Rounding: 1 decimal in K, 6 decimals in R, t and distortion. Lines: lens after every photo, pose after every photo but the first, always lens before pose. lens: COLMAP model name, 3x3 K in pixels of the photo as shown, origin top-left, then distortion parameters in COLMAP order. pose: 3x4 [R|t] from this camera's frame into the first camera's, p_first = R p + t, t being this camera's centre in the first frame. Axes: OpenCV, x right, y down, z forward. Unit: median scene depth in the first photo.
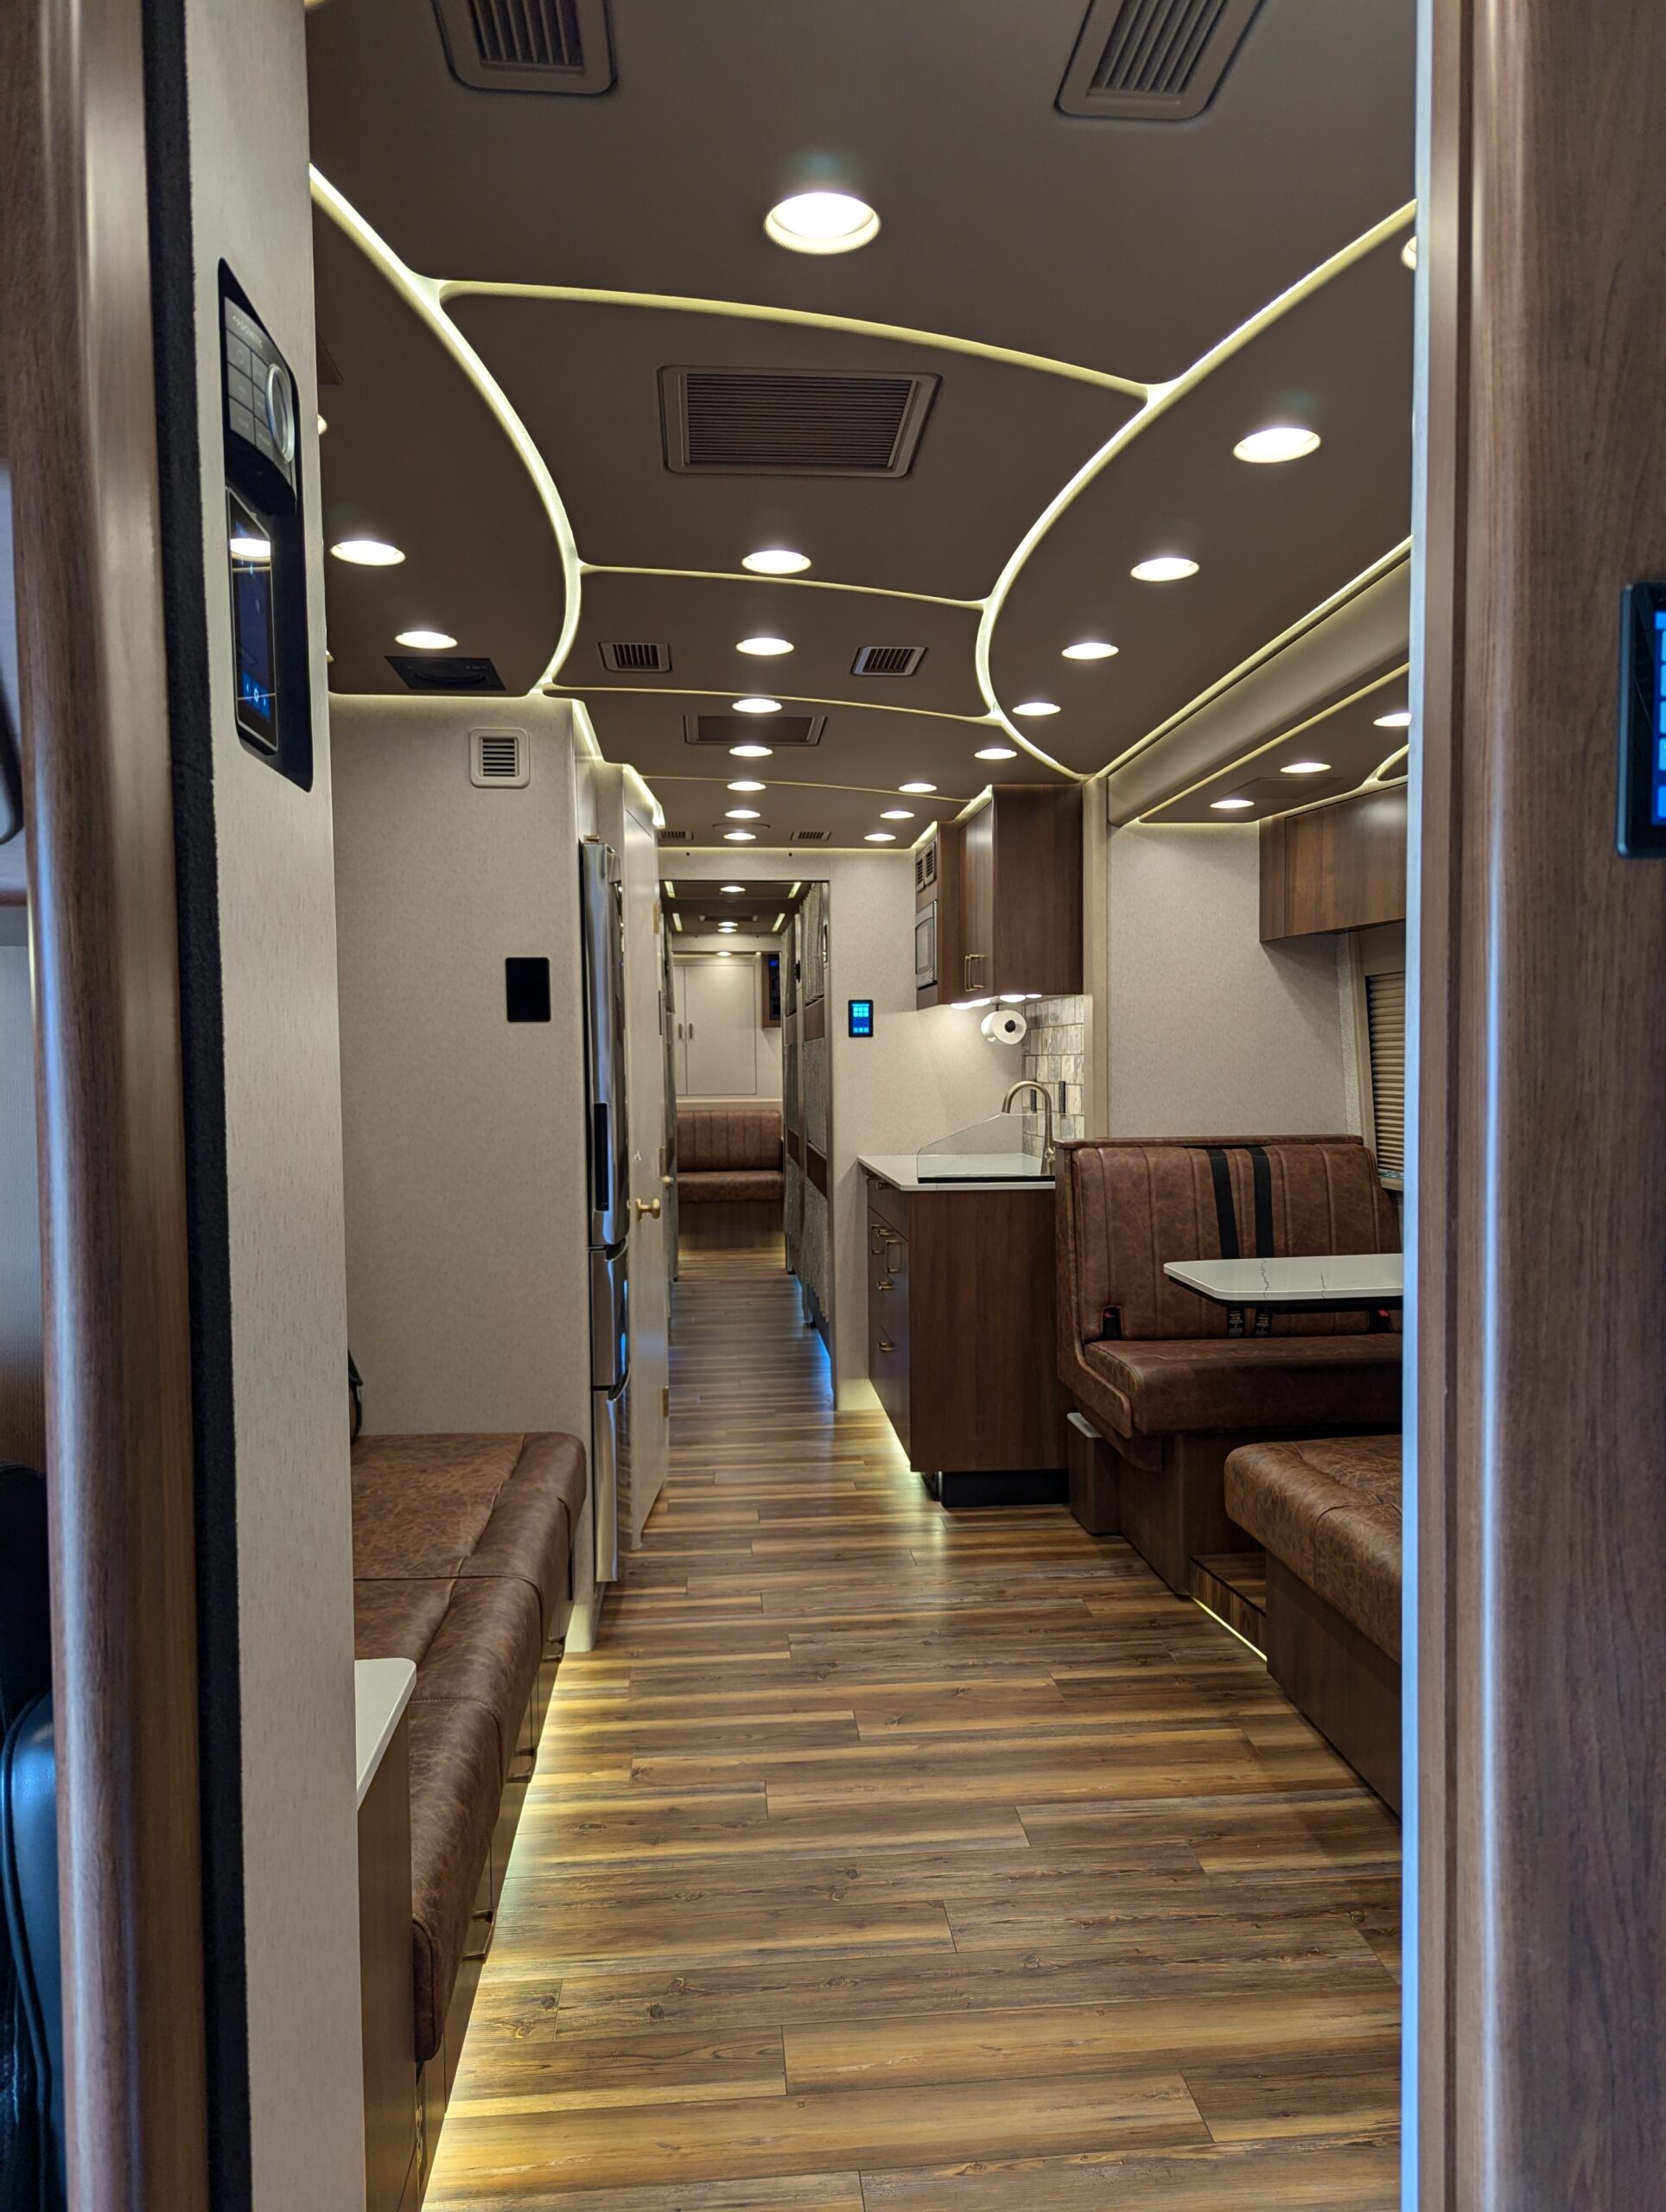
lens RADIAL K [[1559.5, 0, 853.7], [0, 1559.5, 1139.5], [0, 0, 1]] dist [0.056111, -0.048166]
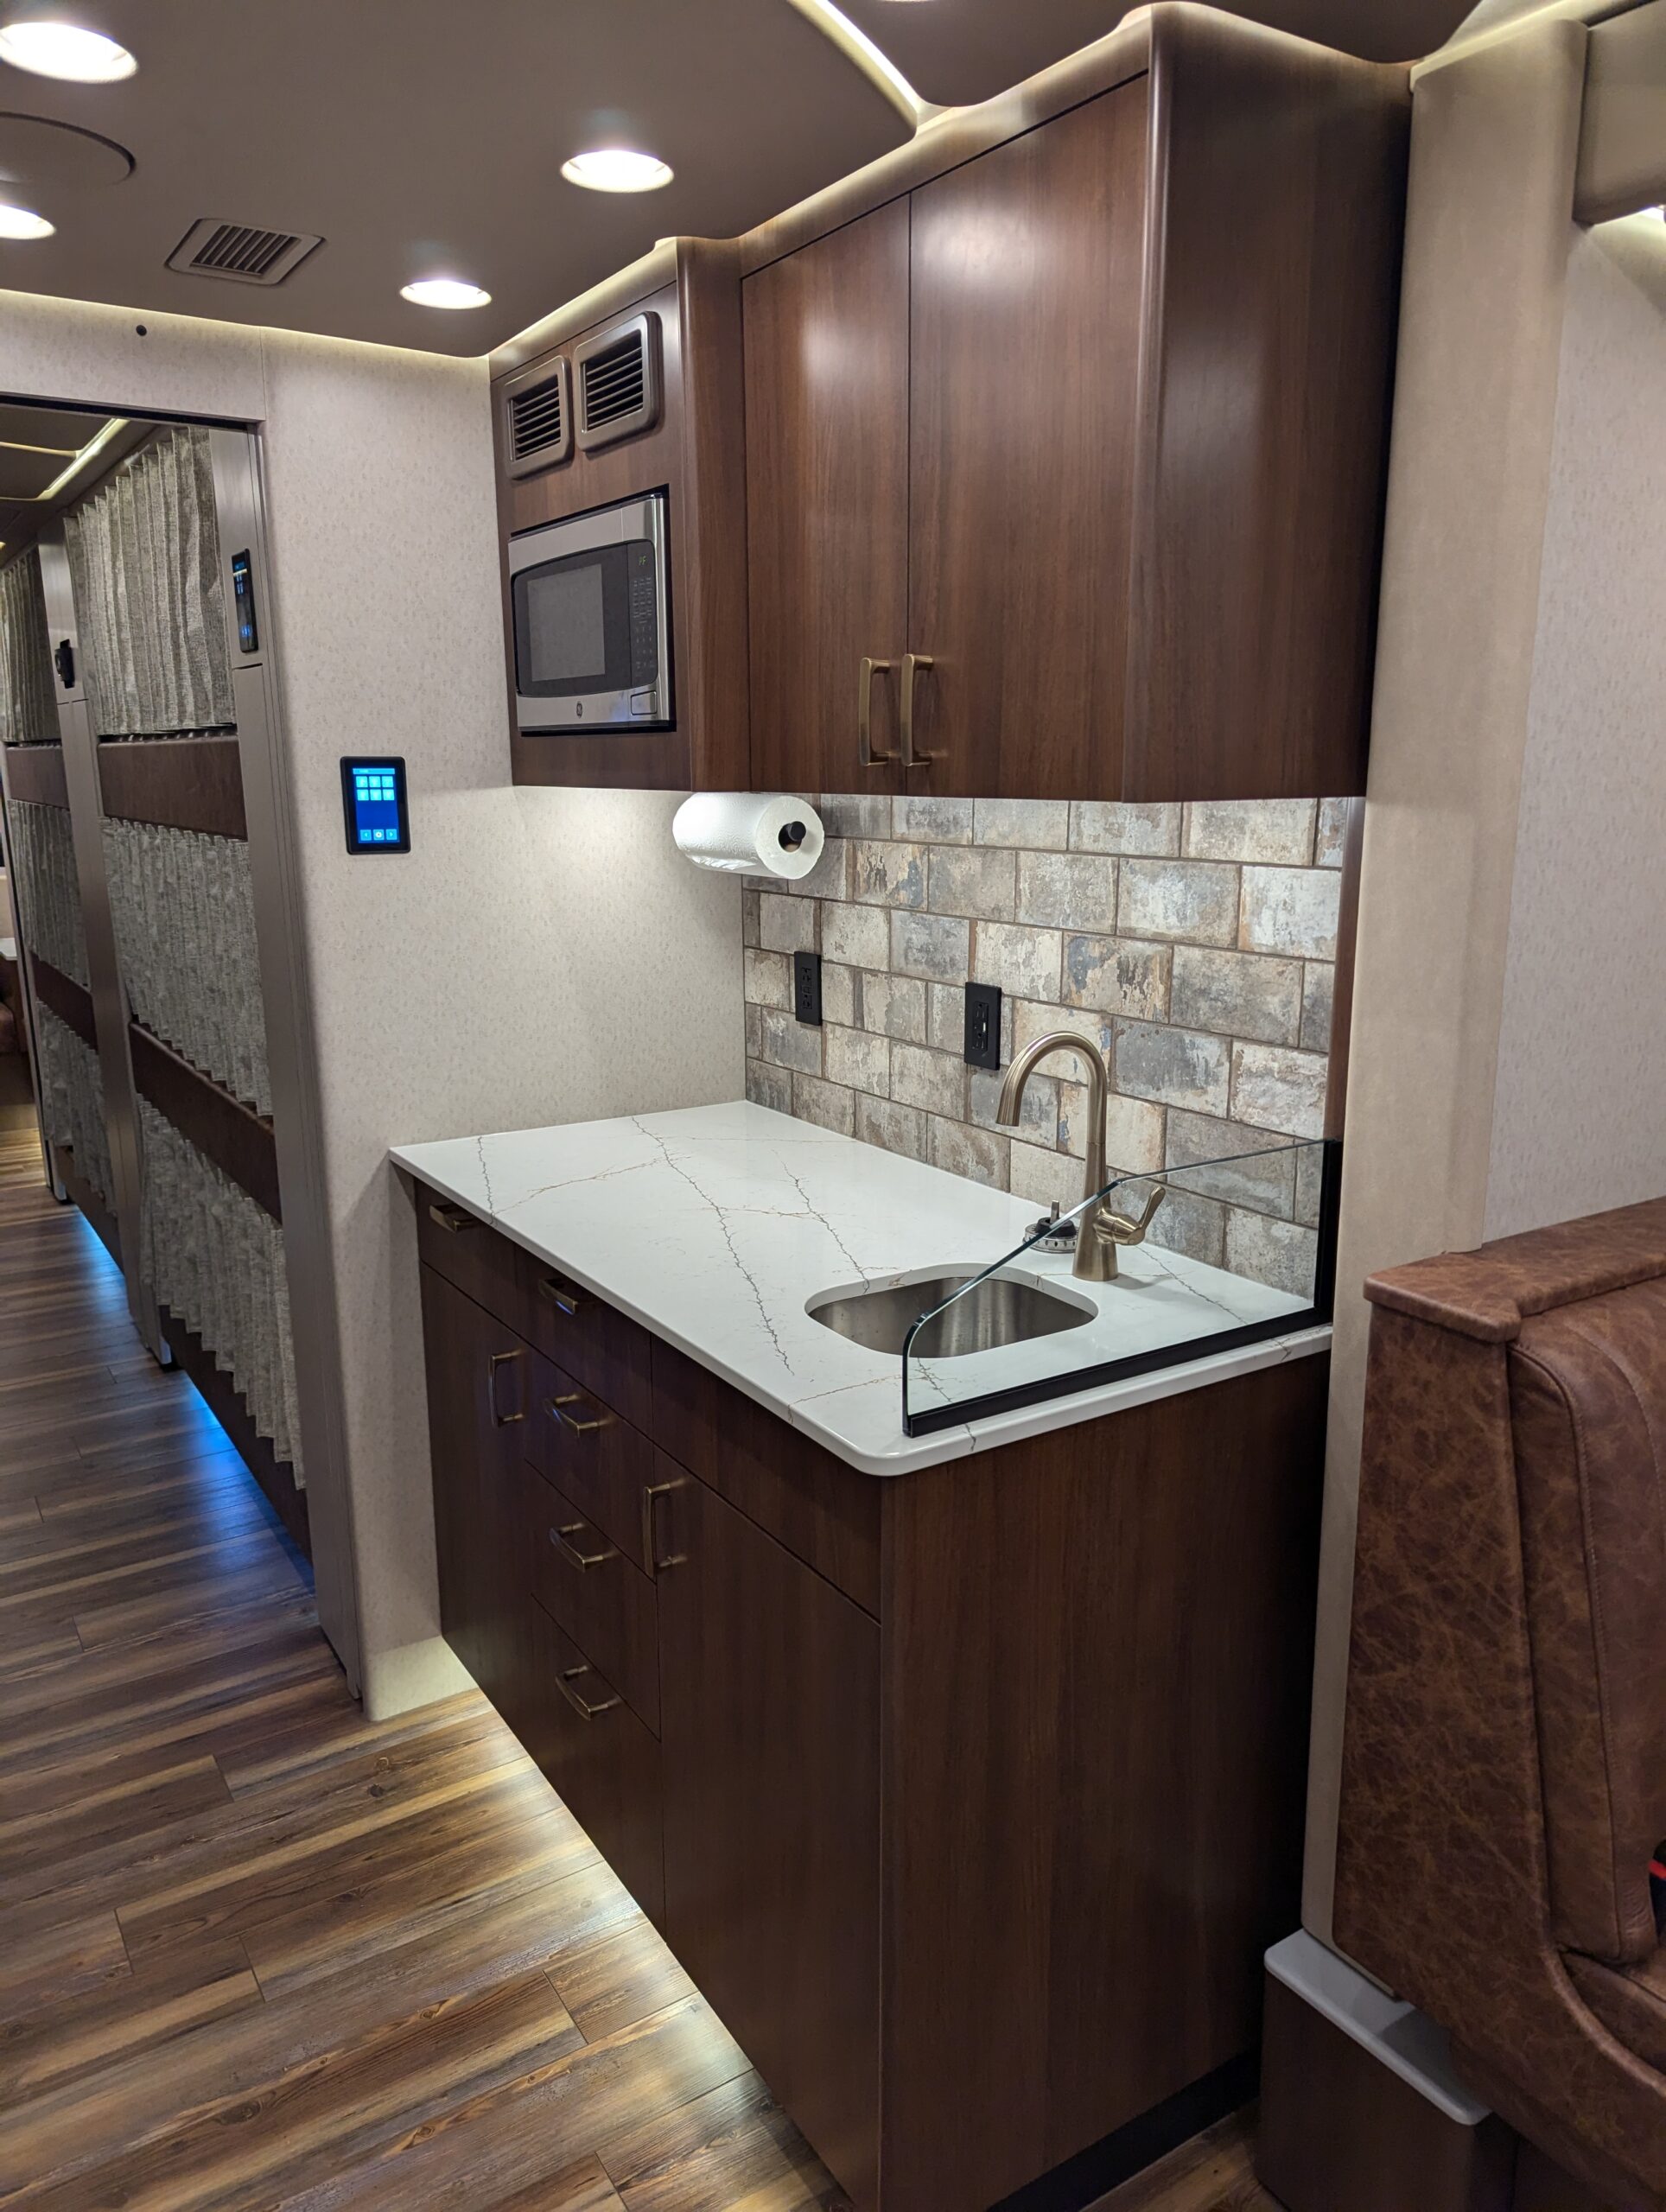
lens RADIAL K [[1559.5, 0, 853.0], [0, 1559.5, 1120.2], [0, 0, 1]] dist [0.056111, -0.048166]
pose [[0.883188, -0.094166, 0.459469, -0.109880], [0.015835, 0.985066, 0.171447, -0.091286], [-0.468752, -0.144144, 0.871490, 0.816398]]
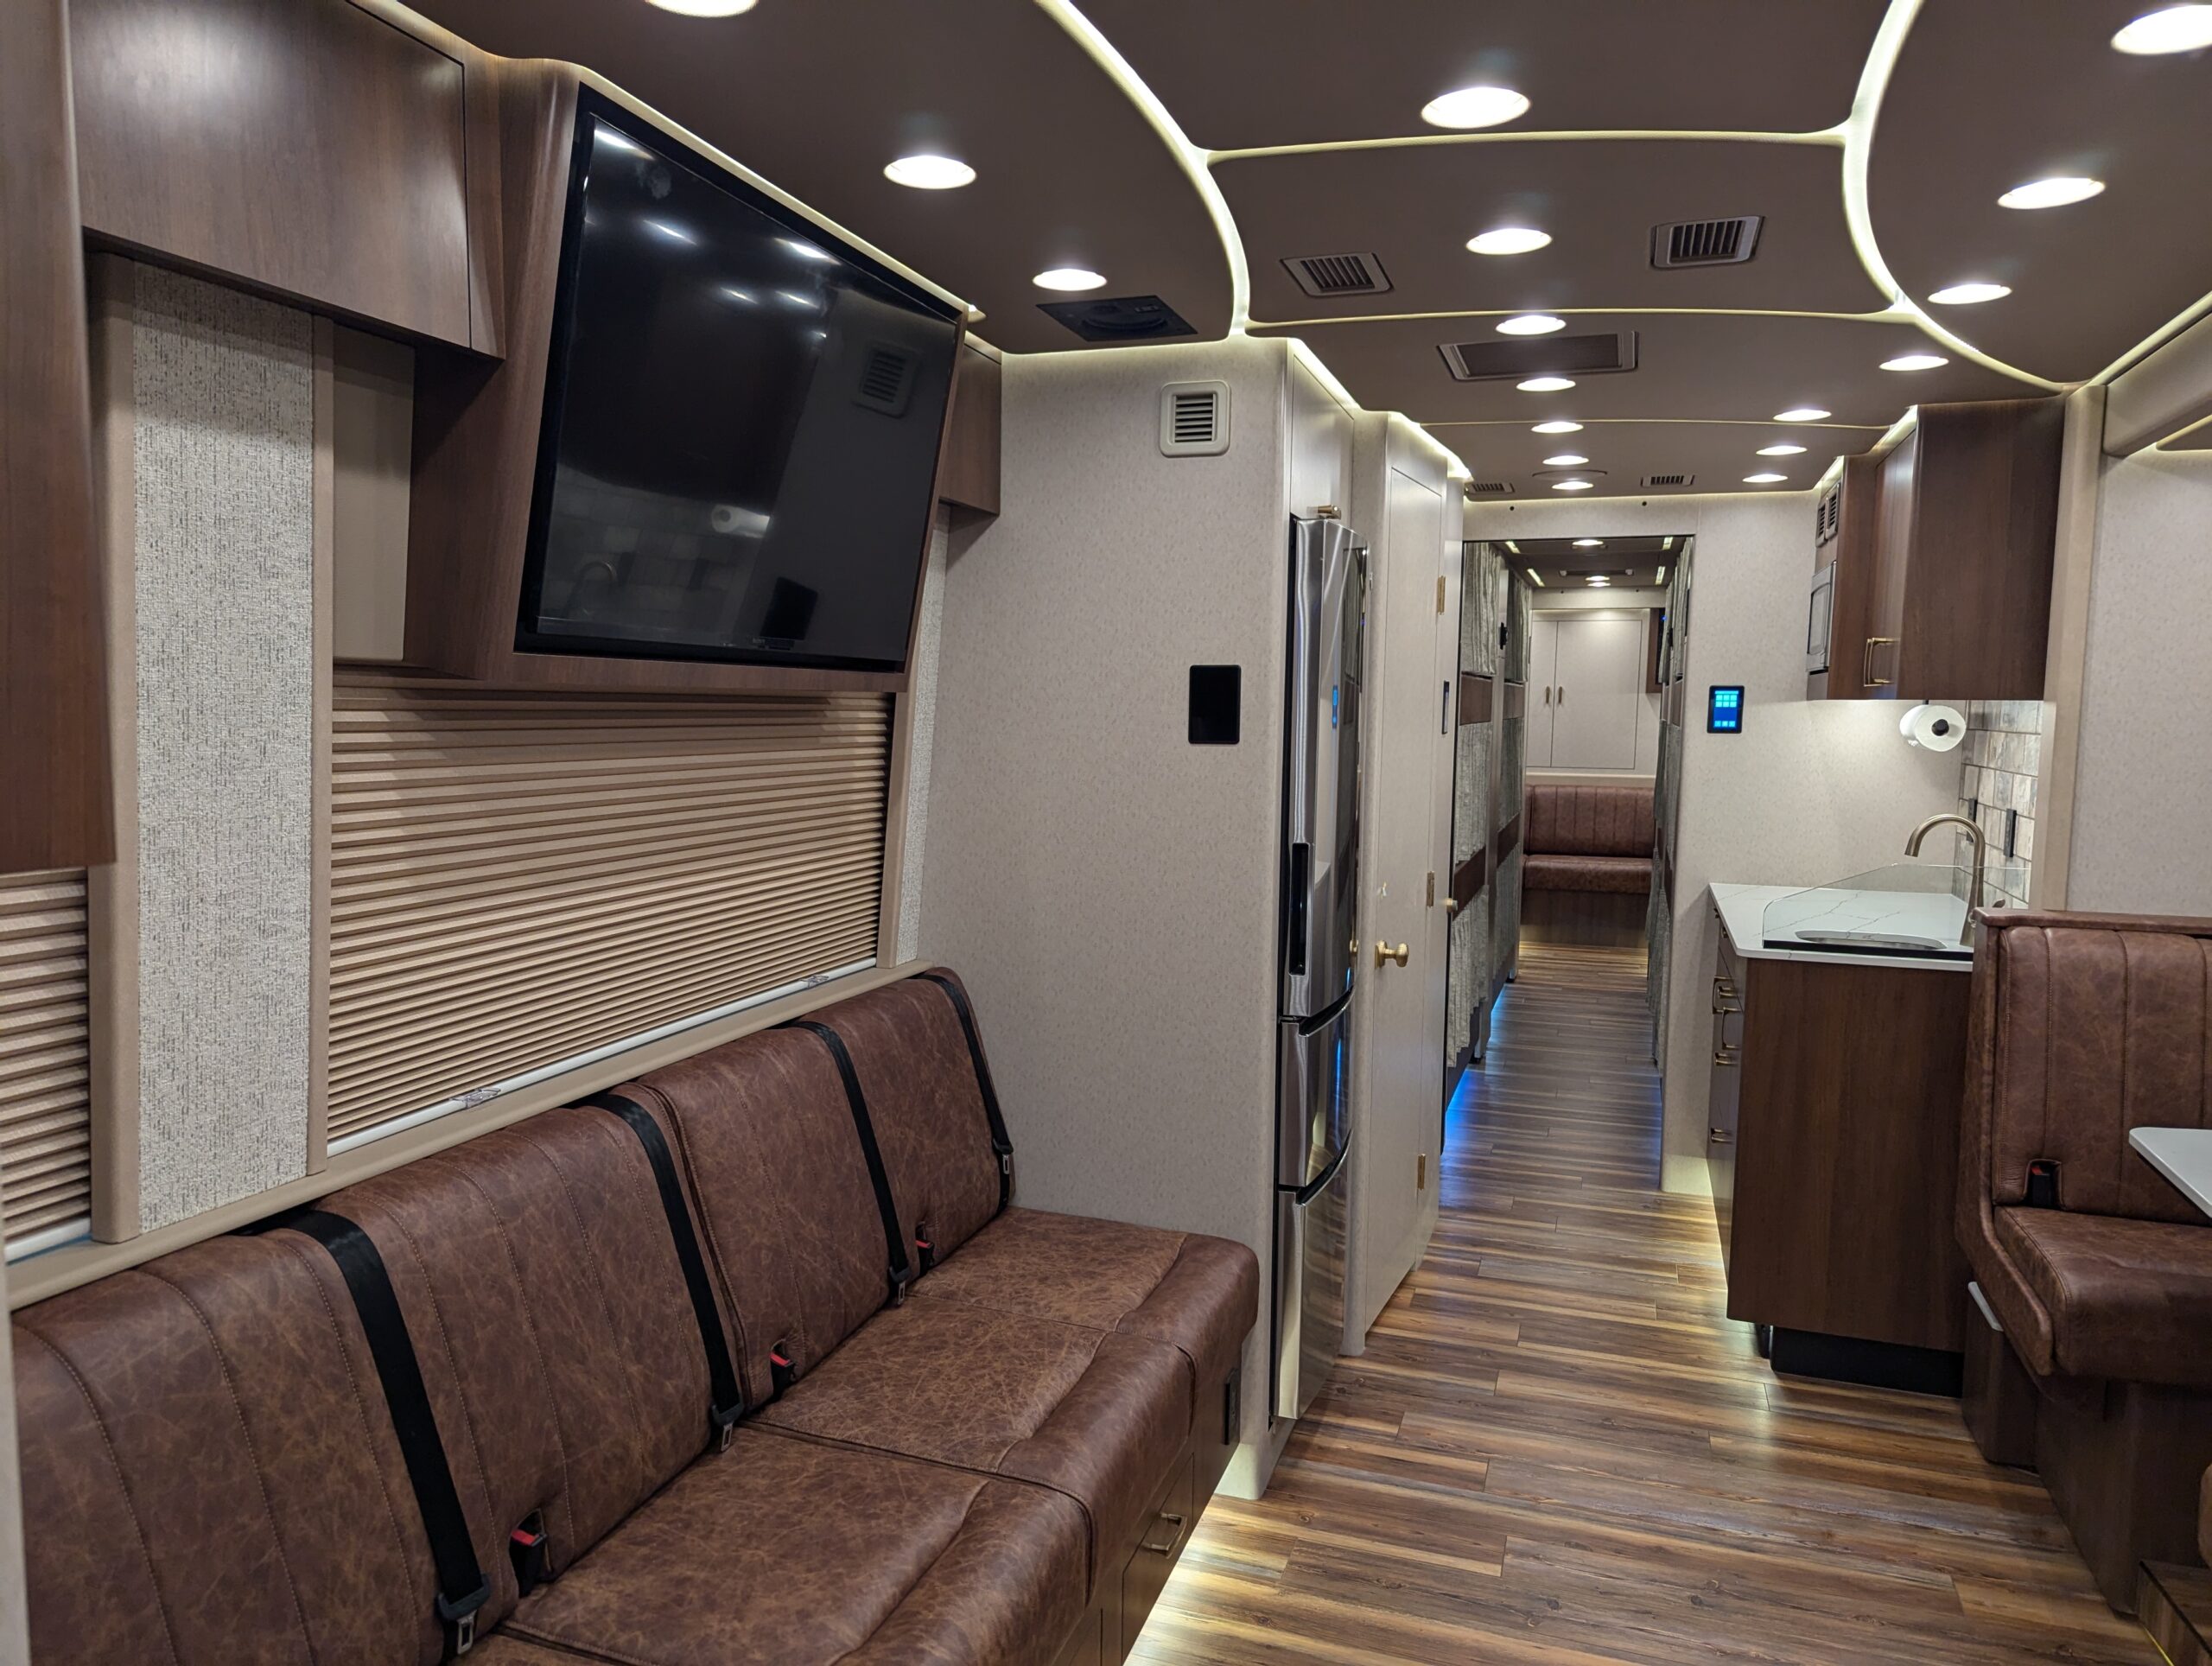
lens RADIAL K [[1559.5, 0, 1058.7], [0, 1559.5, 871.6], [0, 0, 1]] dist [0.056111, -0.048166]
pose [[0.904327, 0.067177, -0.421522, 0.056397], [-0.042237, 0.996774, 0.068240, -0.050137], [0.424746, -0.043907, 0.904247, 0.182808]]
